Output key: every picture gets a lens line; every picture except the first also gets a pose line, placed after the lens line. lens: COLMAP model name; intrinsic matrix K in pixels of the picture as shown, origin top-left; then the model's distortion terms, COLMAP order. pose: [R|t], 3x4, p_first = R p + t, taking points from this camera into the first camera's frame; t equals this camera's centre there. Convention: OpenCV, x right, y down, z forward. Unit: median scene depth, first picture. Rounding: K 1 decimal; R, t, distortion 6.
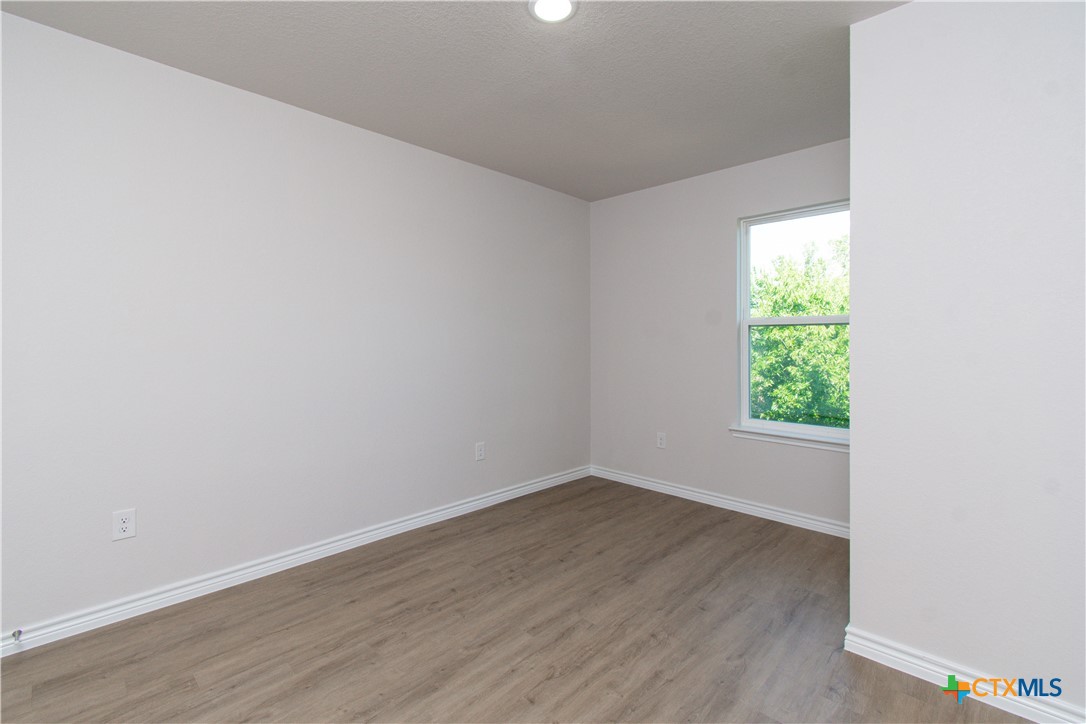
lens RADIAL K [[485.2, 0, 542.1], [0, 485.2, 346.7], [0, 0, 1]] dist [0.001291, -0.000703]
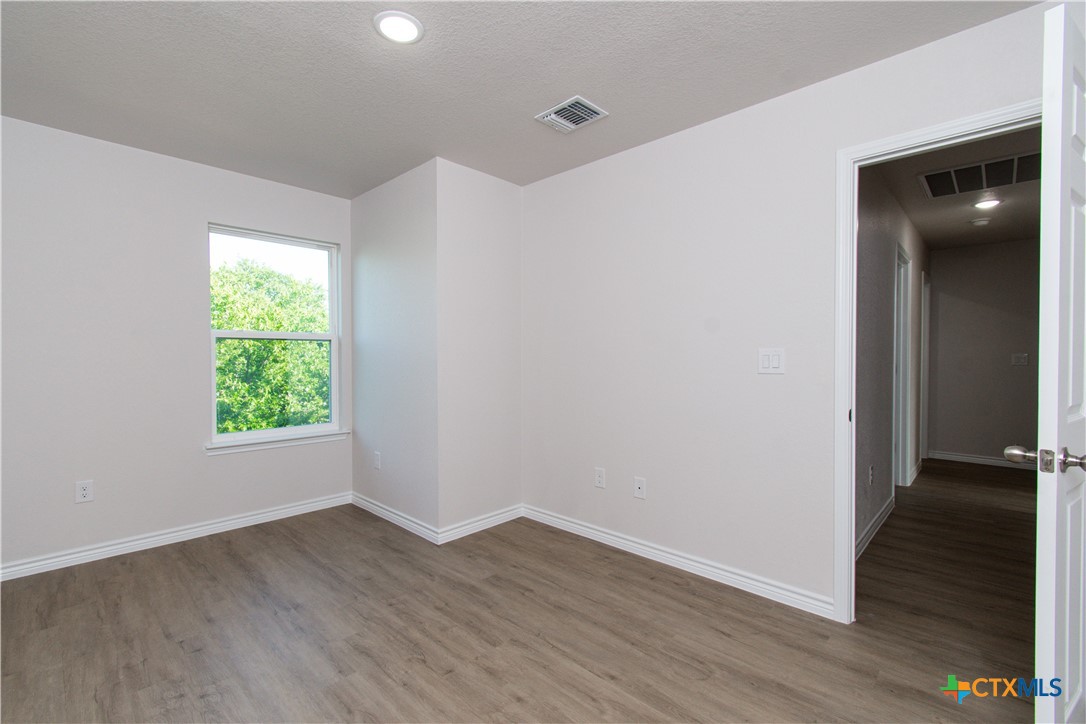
lens RADIAL K [[478.3, 0, 543.0], [0, 478.3, 362.0], [0, 0, 1]] dist [-0.002307, -0.000785]
pose [[-0.015013, -0.017252, 0.999738, -0.791380], [0.011171, 0.999786, 0.017421, -0.004297], [-0.999825, 0.011430, -0.014817, 0.557220]]
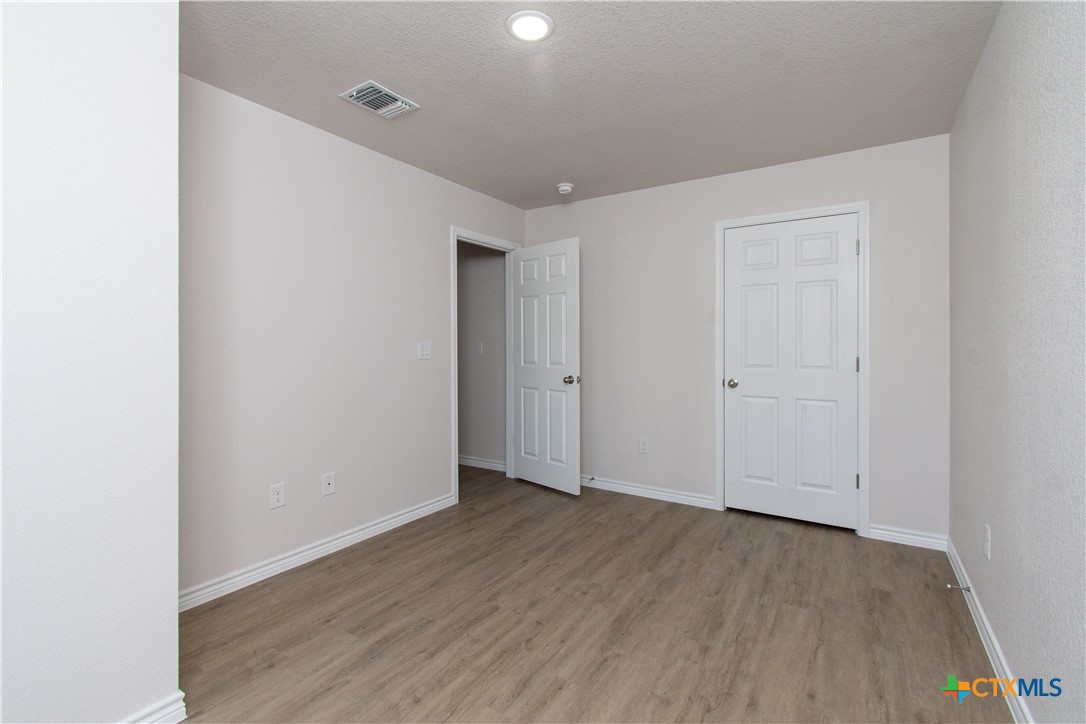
lens RADIAL K [[485.2, 0, 542.1], [0, 485.2, 346.7], [0, 0, 1]] dist [0.001291, -0.000703]
pose [[-0.980958, -0.001133, -0.194217, 0.156773], [-0.004385, 0.999857, 0.016315, -0.021703], [0.194171, 0.016856, -0.980823, 1.595087]]
